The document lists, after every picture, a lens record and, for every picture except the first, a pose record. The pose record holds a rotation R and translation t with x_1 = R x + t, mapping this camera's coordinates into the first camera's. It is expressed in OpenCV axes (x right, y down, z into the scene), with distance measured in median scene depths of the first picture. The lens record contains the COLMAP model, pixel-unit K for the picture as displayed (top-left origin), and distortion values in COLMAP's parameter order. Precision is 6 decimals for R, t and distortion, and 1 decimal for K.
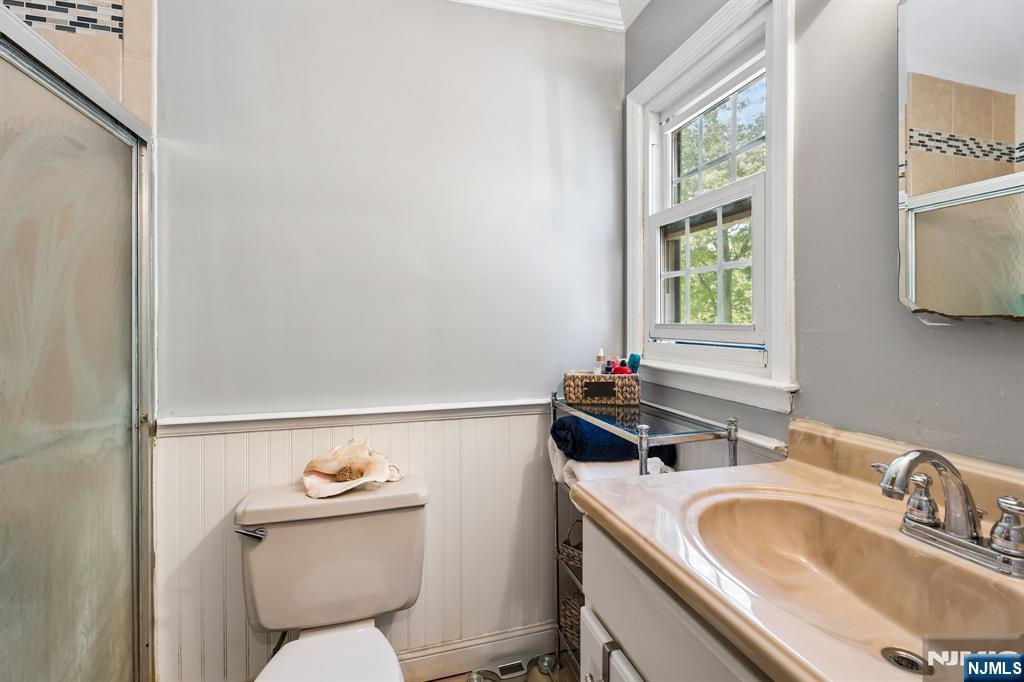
lens RADIAL K [[461.3, 0, 508.2], [0, 461.3, 330.4], [0, 0, 1]] dist [-0.001233, 0.001190]
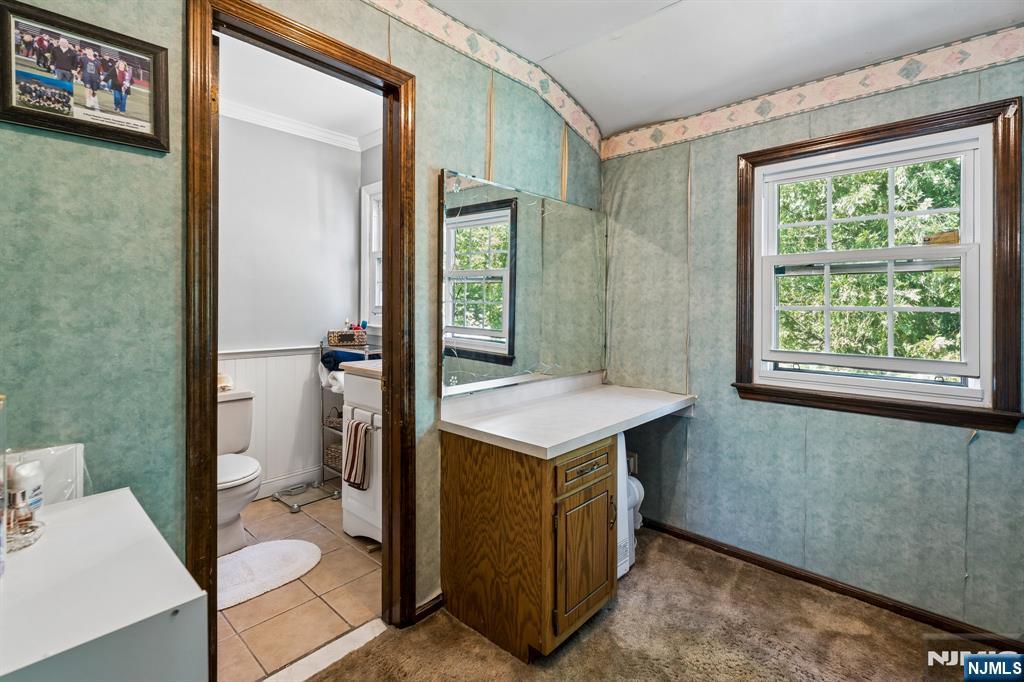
lens RADIAL K [[461.3, 0, 515.4], [0, 461.3, 317.4], [0, 0, 1]] dist [-0.001233, 0.001190]
pose [[0.841994, 0.002980, 0.539479, -0.267823], [-0.010033, 0.999898, 0.010135, 0.009232], [-0.539394, -0.013946, 0.841938, -1.092186]]
